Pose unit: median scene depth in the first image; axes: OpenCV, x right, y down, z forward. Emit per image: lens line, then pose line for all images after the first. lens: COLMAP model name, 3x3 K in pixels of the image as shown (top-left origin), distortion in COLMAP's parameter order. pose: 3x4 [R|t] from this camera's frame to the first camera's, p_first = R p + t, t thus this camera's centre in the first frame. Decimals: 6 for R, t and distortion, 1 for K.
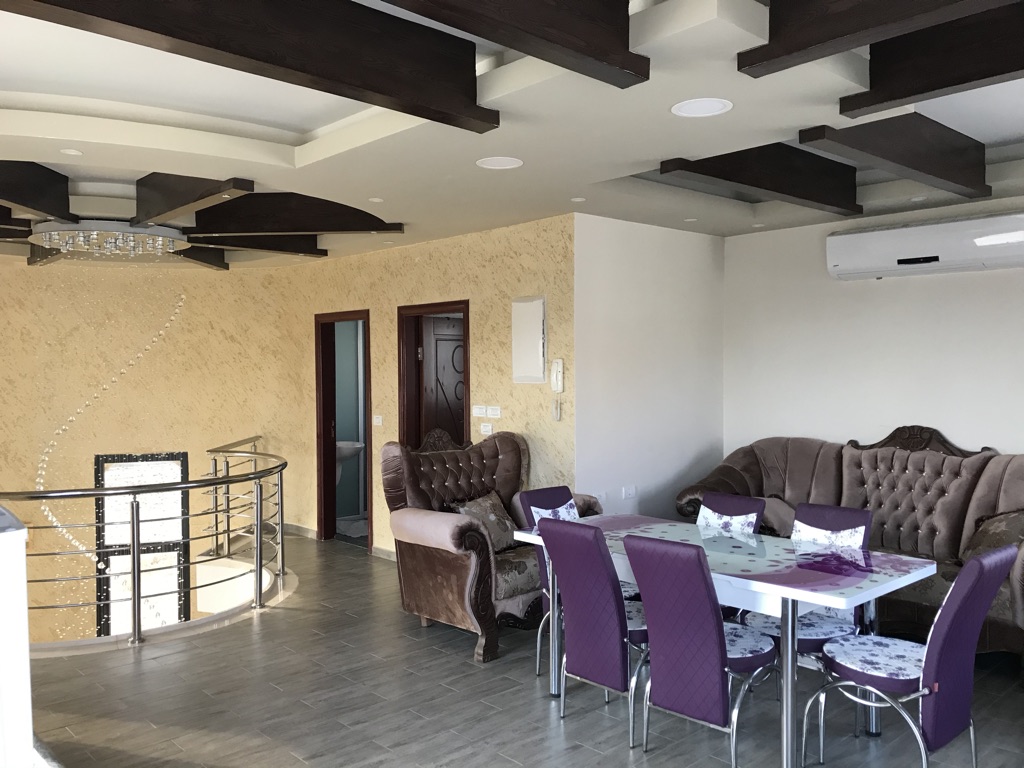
lens RADIAL K [[843.1, 0, 511.1], [0, 843.1, 384.3], [0, 0, 1]] dist [0.038941, -0.029119]
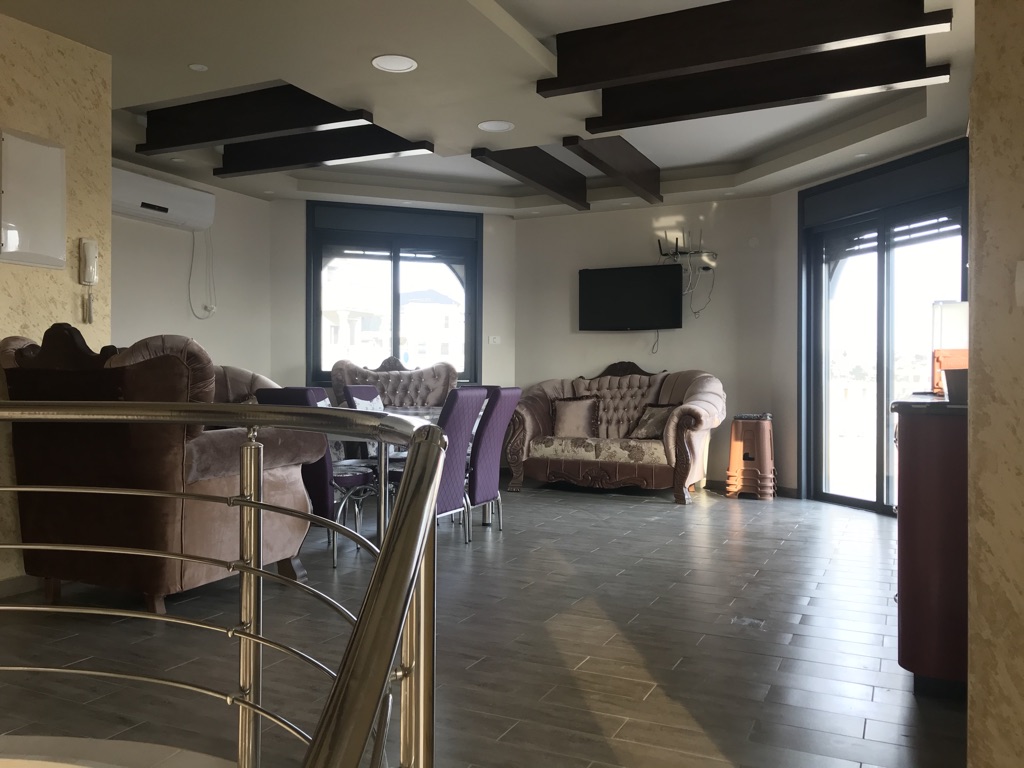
lens RADIAL K [[843.1, 0, 507.8], [0, 843.1, 381.2], [0, 0, 1]] dist [0.038941, -0.029119]
pose [[-0.360079, 0.005104, 0.932908, -0.724720], [0.014181, 0.999899, 0.000003, 0.093998], [-0.932814, 0.013231, -0.360116, 0.870223]]
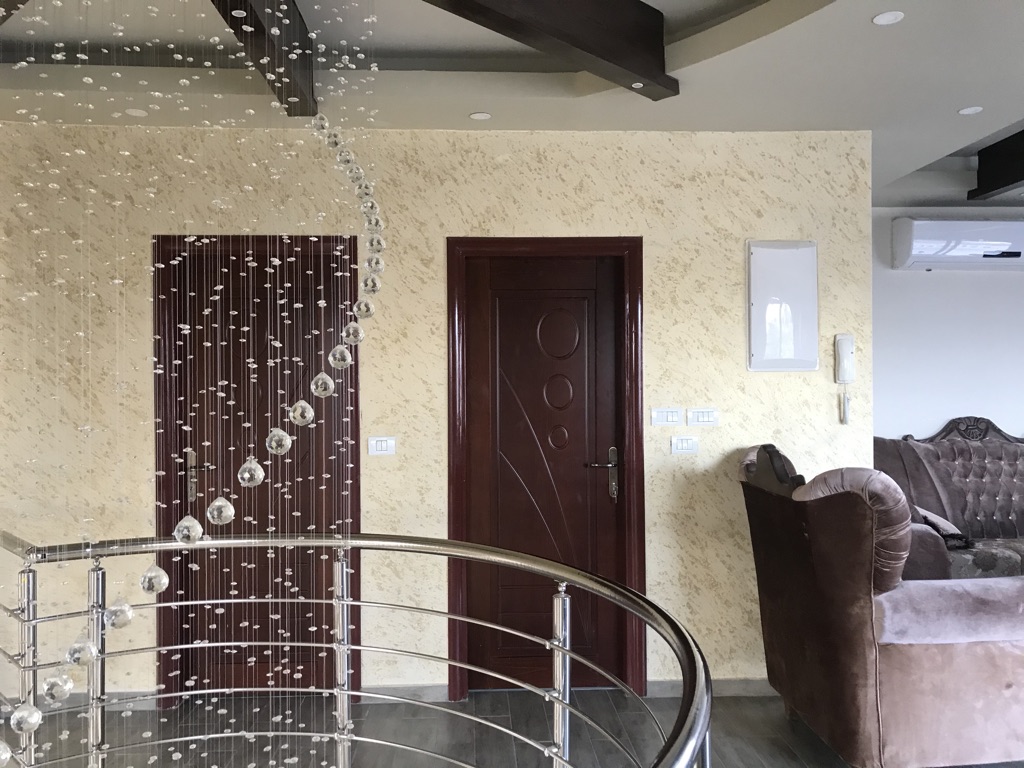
lens RADIAL K [[843.1, 0, 508.3], [0, 843.1, 385.9], [0, 0, 1]] dist [0.038941, -0.029119]
pose [[0.646178, 0.003007, 0.763181, -0.617497], [0.016815, 0.999693, -0.018176, 0.019364], [-0.763001, 0.024578, 0.645929, 0.713705]]
